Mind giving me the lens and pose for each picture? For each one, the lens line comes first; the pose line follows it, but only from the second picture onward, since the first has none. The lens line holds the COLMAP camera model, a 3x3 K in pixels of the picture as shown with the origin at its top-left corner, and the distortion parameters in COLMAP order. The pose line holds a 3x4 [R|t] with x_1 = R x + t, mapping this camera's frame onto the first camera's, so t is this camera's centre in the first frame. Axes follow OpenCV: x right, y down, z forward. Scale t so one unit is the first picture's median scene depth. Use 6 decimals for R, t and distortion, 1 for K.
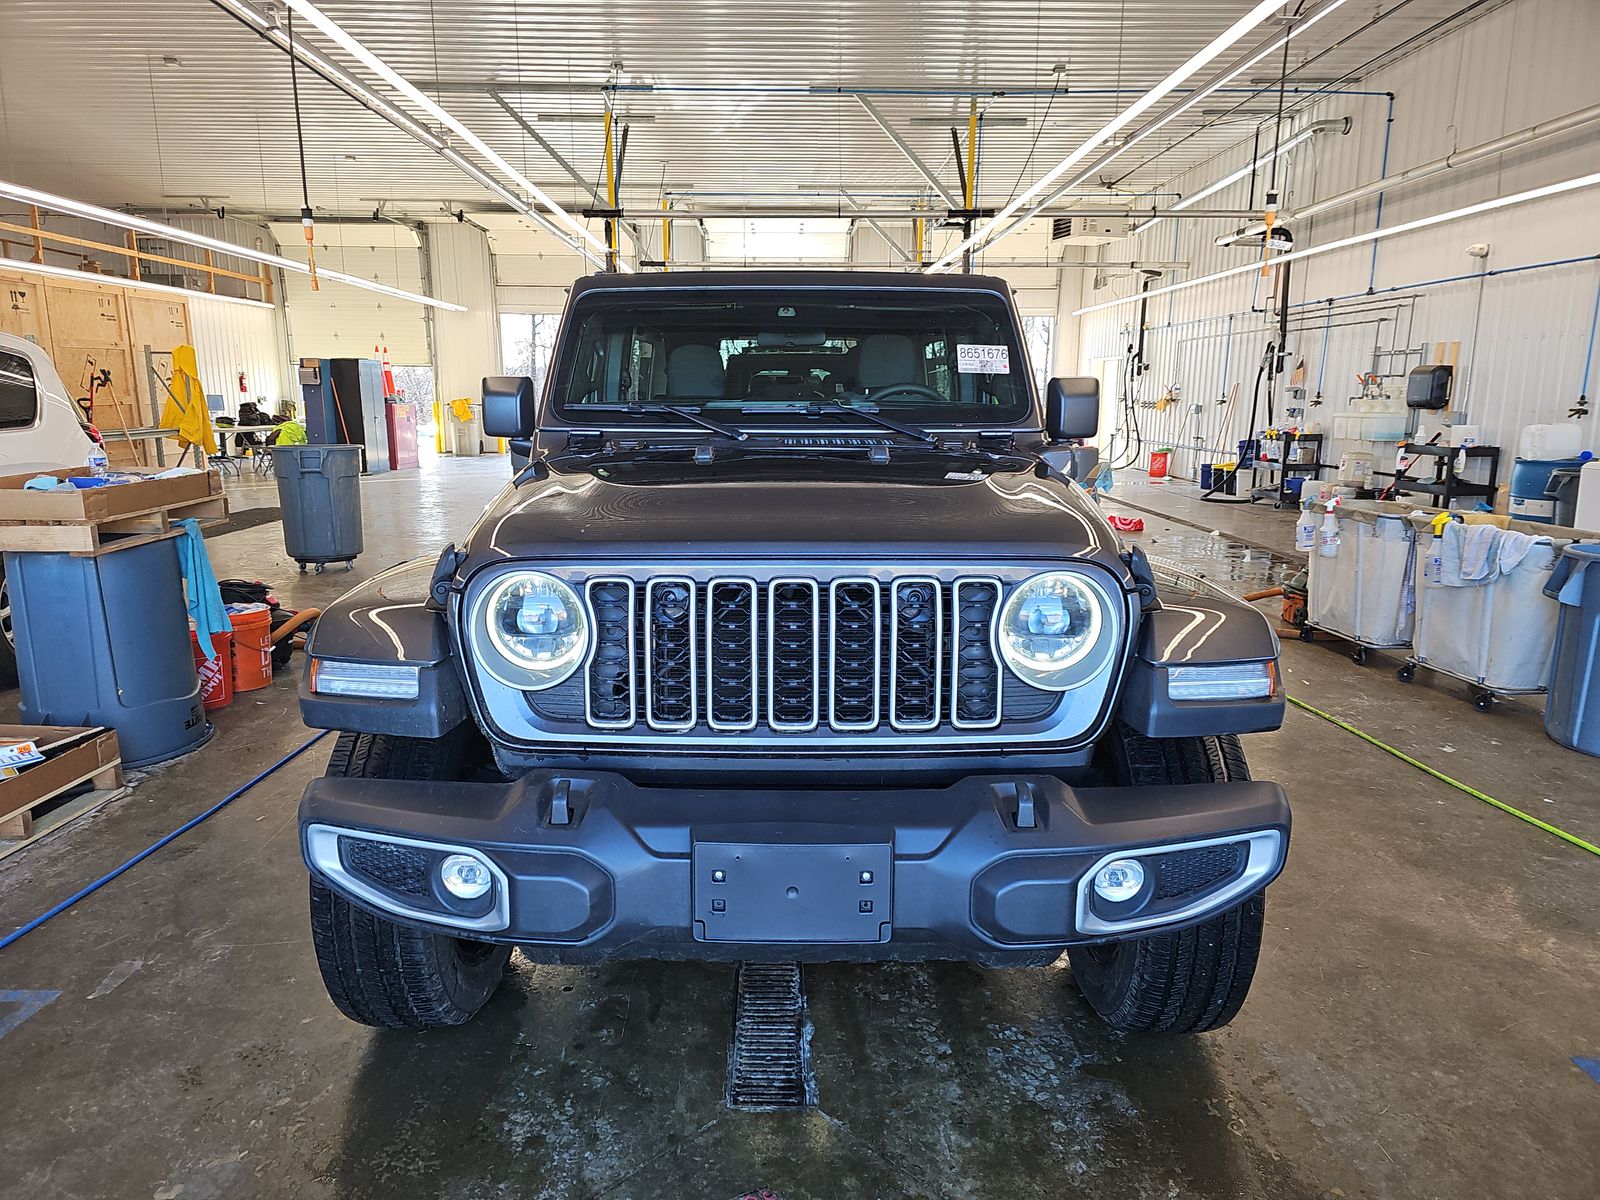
lens RADIAL K [[1061.7, 0, 800.0], [0, 1061.7, 600.0], [0, 0, 1]] dist [0.021451, -0.005276]
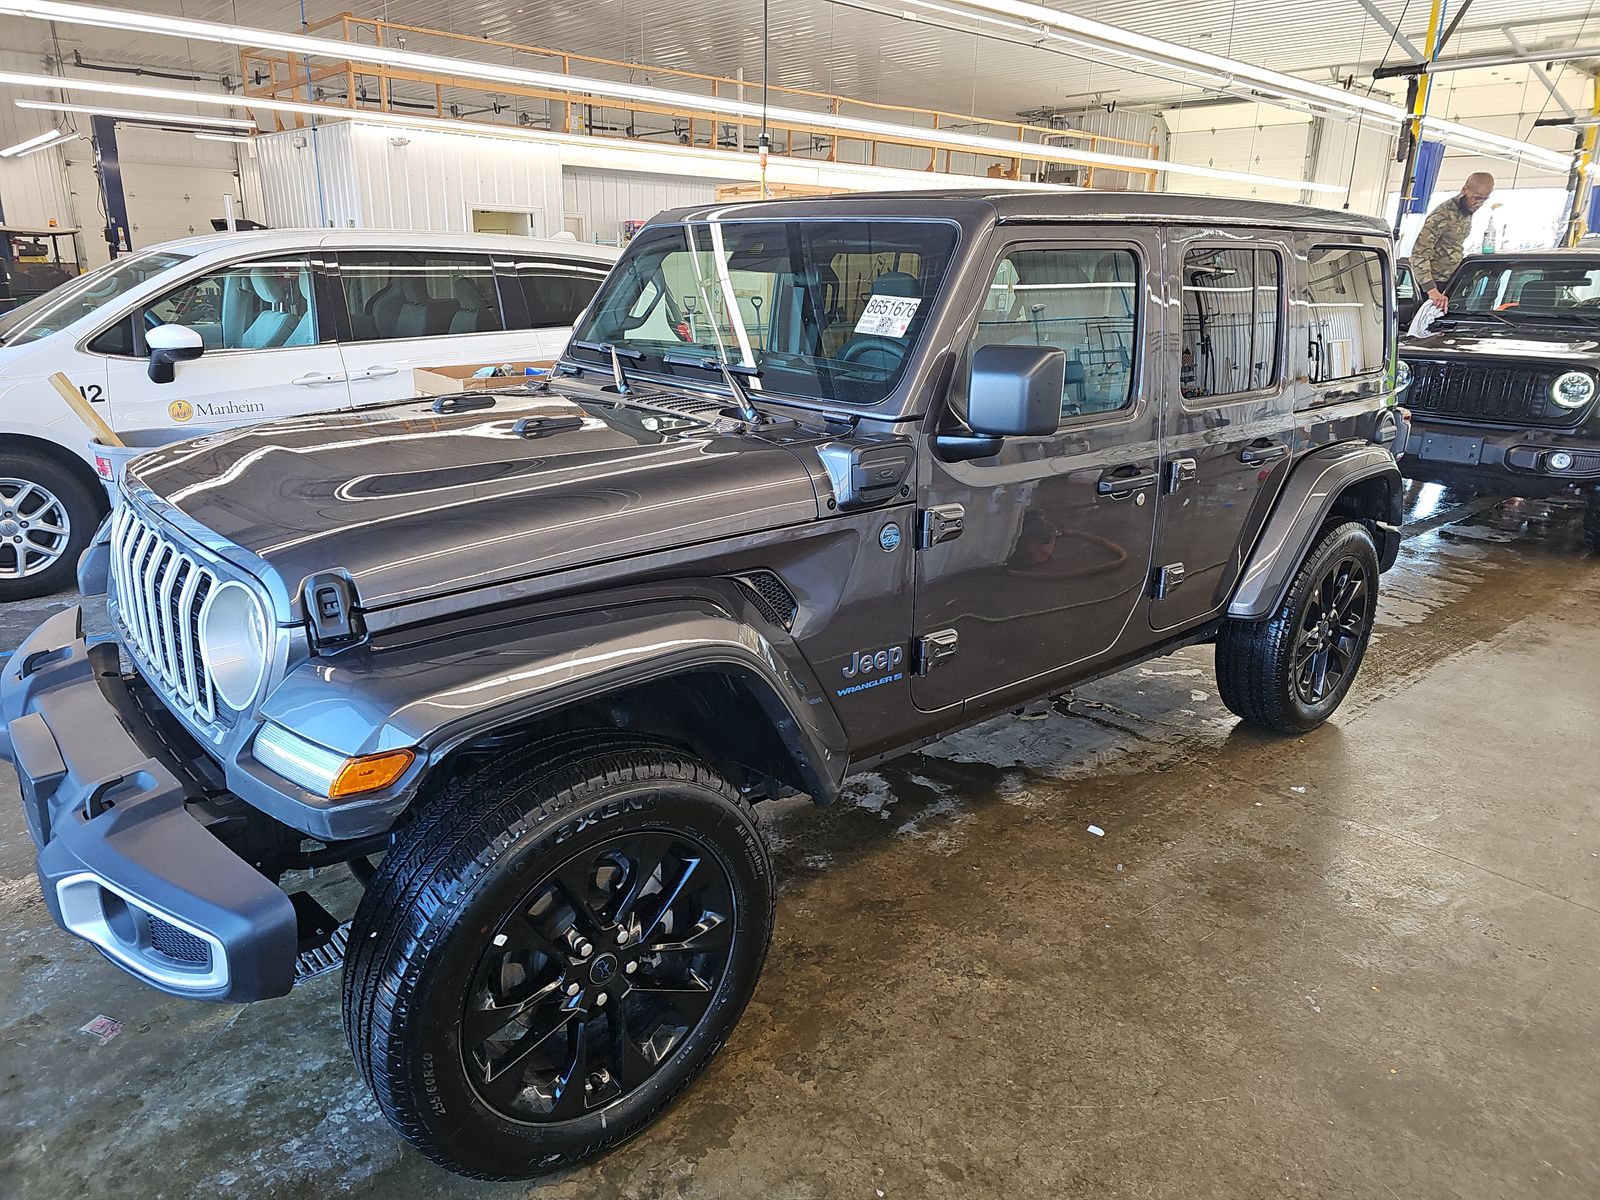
lens RADIAL K [[1061.7, 0, 800.0], [0, 1061.7, 600.0], [0, 0, 1]] dist [0.021451, -0.005276]
pose [[0.665941, 0.232322, -0.708907, 0.181425], [-0.158723, 0.972639, 0.169649, -0.037012], [0.728924, -0.000457, 0.684594, 0.107433]]
